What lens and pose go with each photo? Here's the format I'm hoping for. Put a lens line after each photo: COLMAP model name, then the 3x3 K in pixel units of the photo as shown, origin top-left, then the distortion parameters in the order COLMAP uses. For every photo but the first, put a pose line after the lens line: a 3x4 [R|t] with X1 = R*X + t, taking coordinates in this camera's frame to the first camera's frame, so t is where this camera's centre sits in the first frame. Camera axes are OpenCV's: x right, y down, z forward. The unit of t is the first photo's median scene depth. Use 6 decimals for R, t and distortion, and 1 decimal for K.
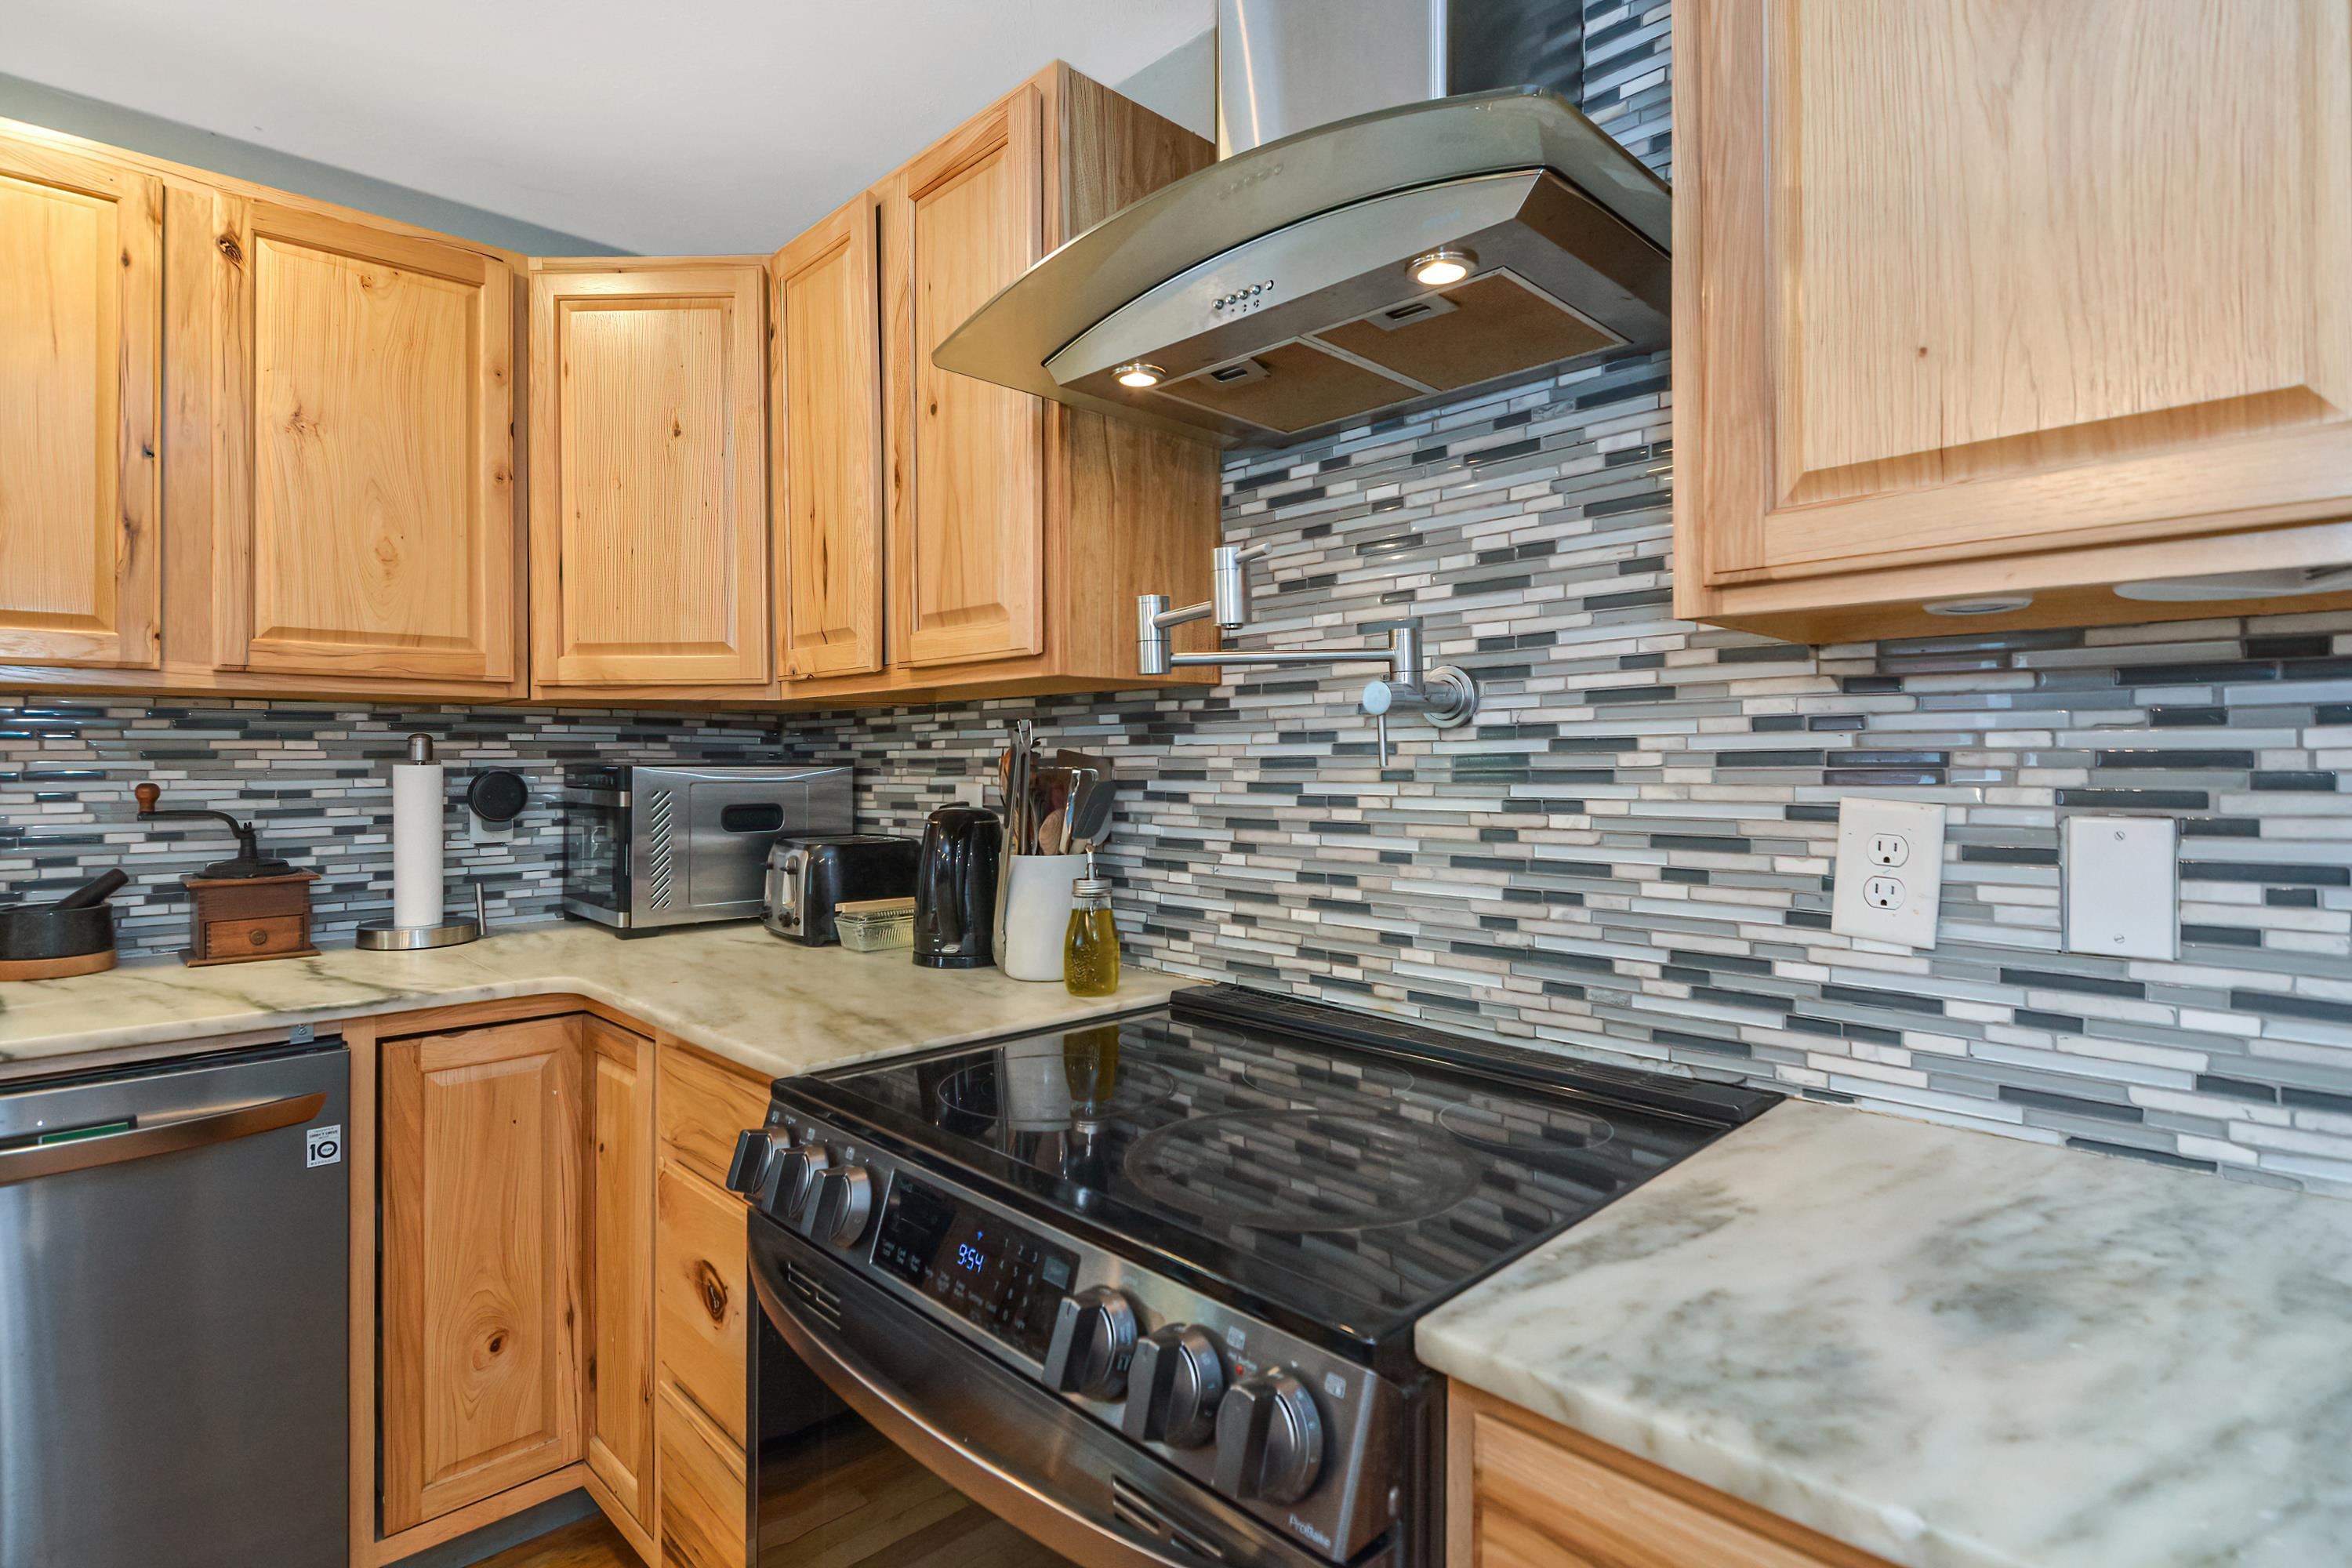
lens RADIAL K [[1149.6, 0, 1180.9], [0, 1149.6, 775.6], [0, 0, 1]] dist [-0.006034, -0.005790]
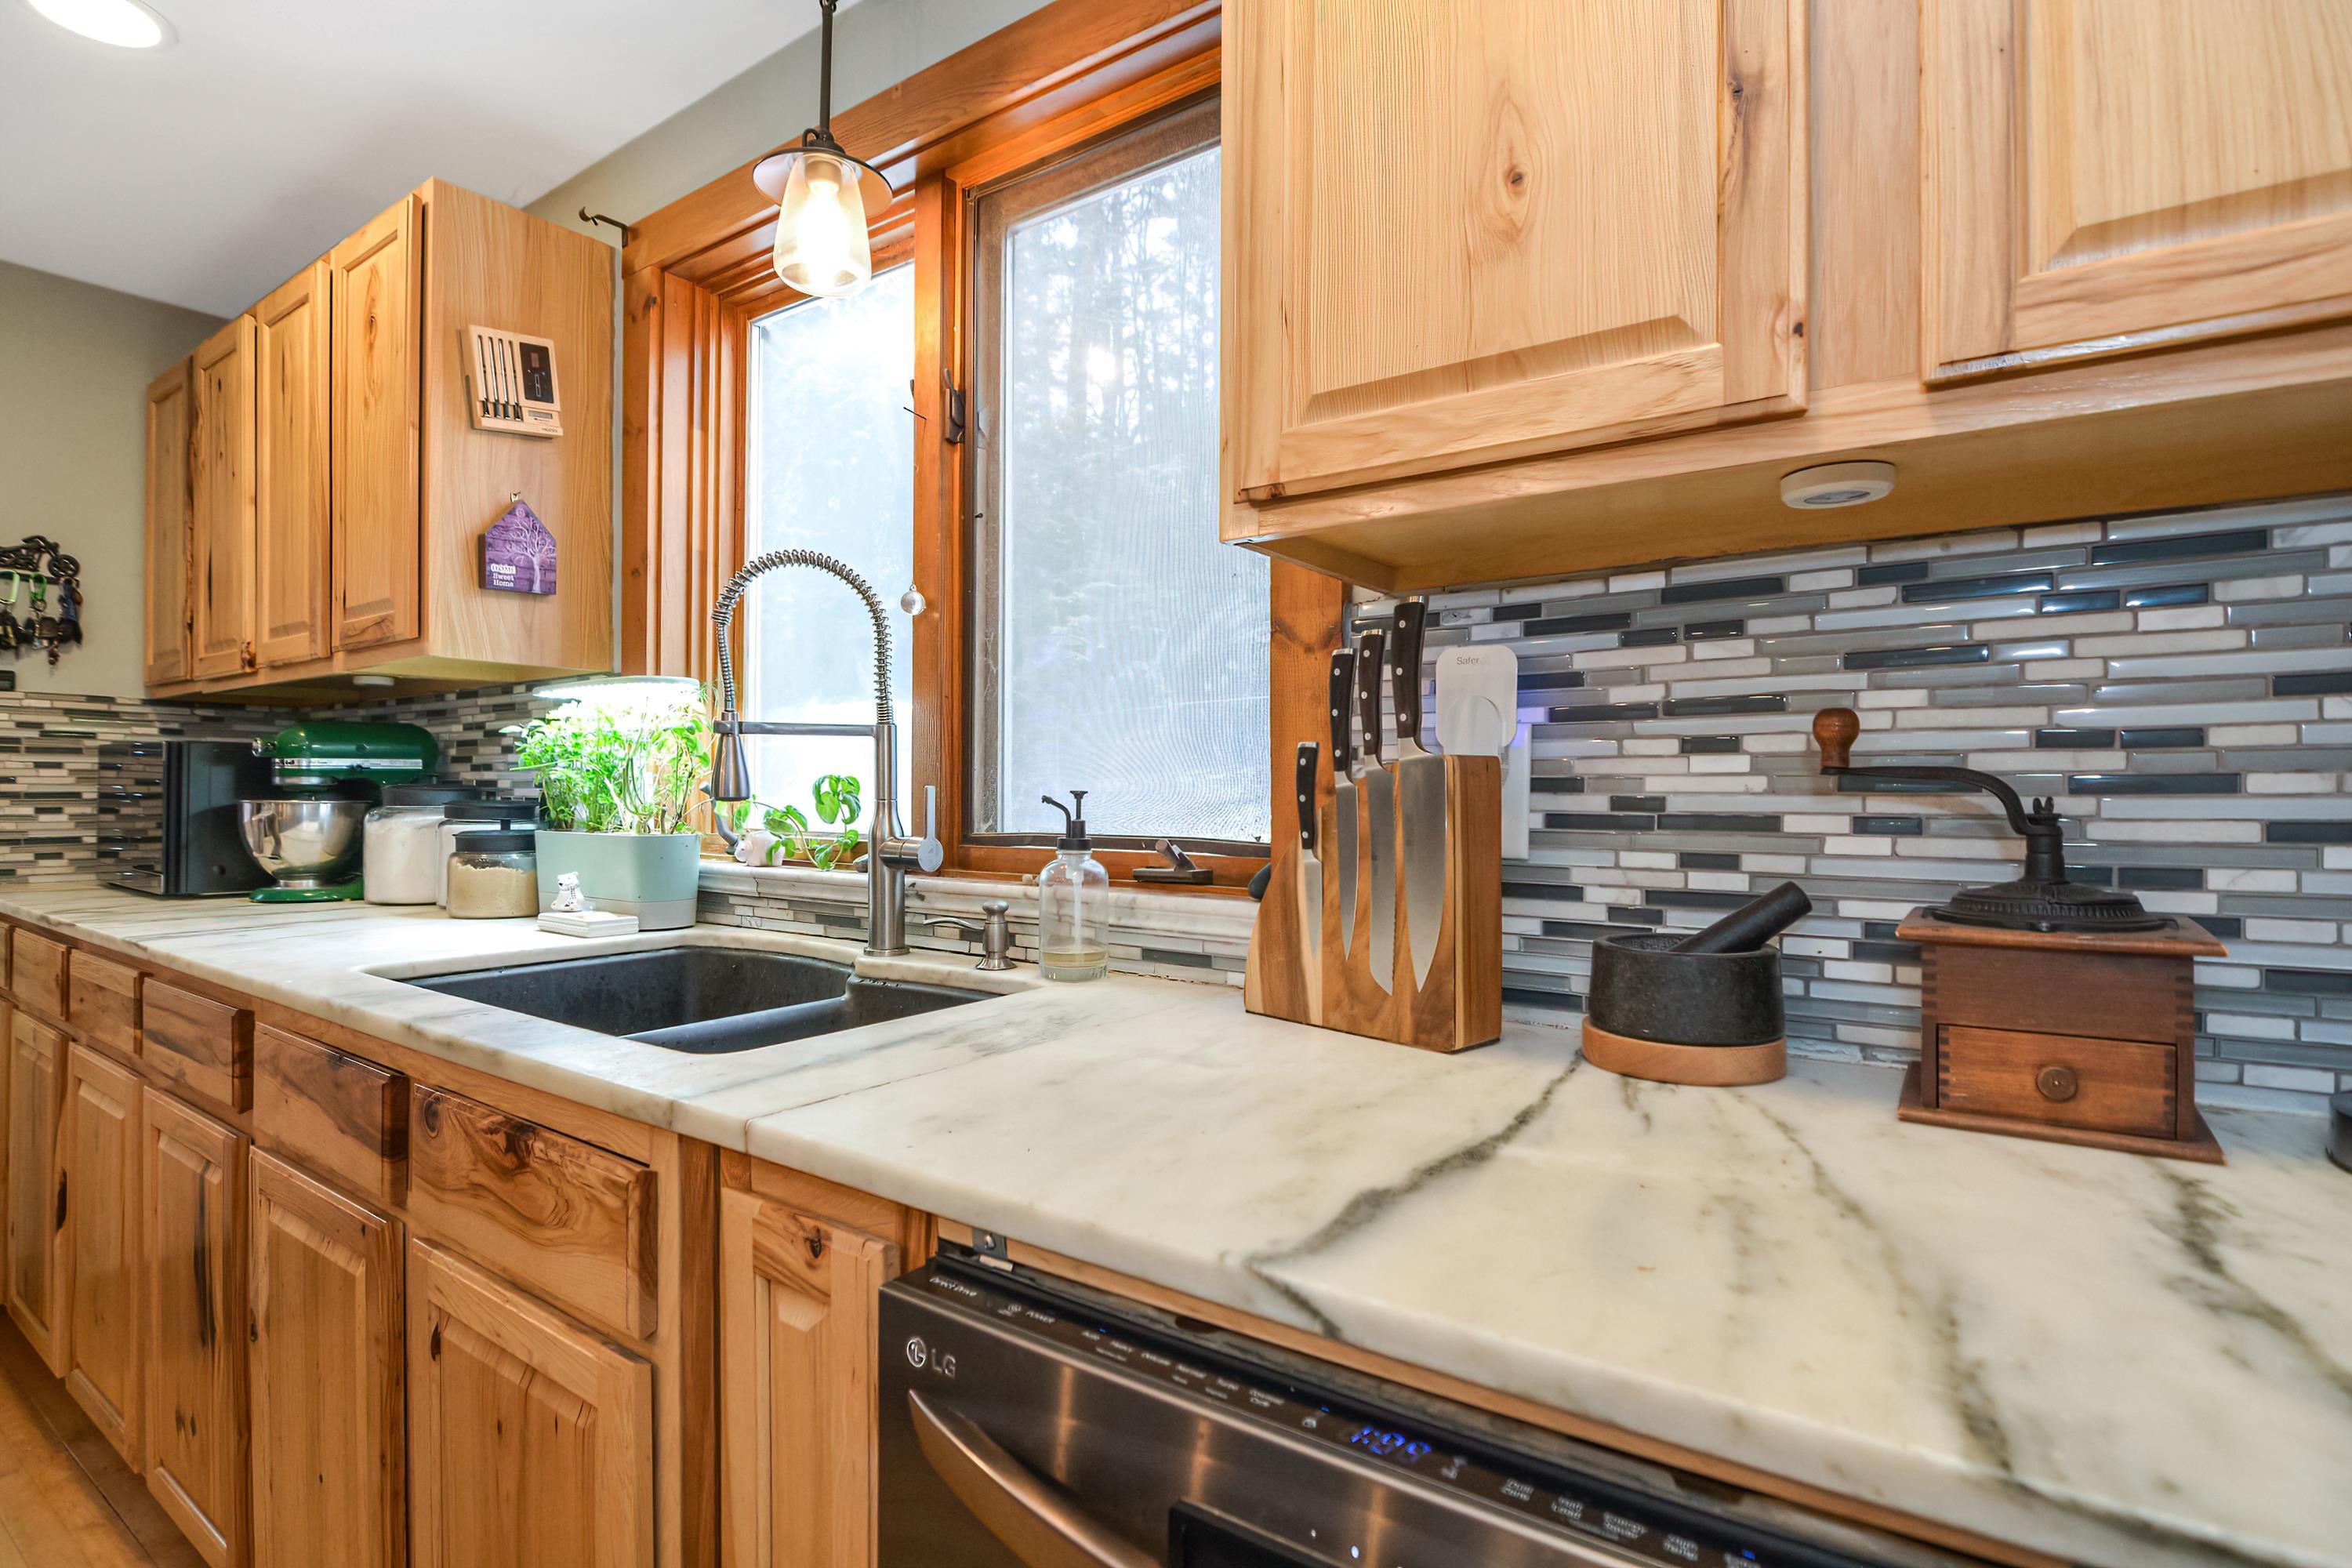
lens RADIAL K [[1149.6, 0, 1175.0], [0, 1149.6, 786.0], [0, 0, 1]] dist [-0.006034, -0.005790]
pose [[0.167936, -0.002232, -0.985795, -0.497152], [-0.015348, 0.999870, -0.004878, 0.047732], [0.985678, 0.015949, 0.167880, 0.671296]]
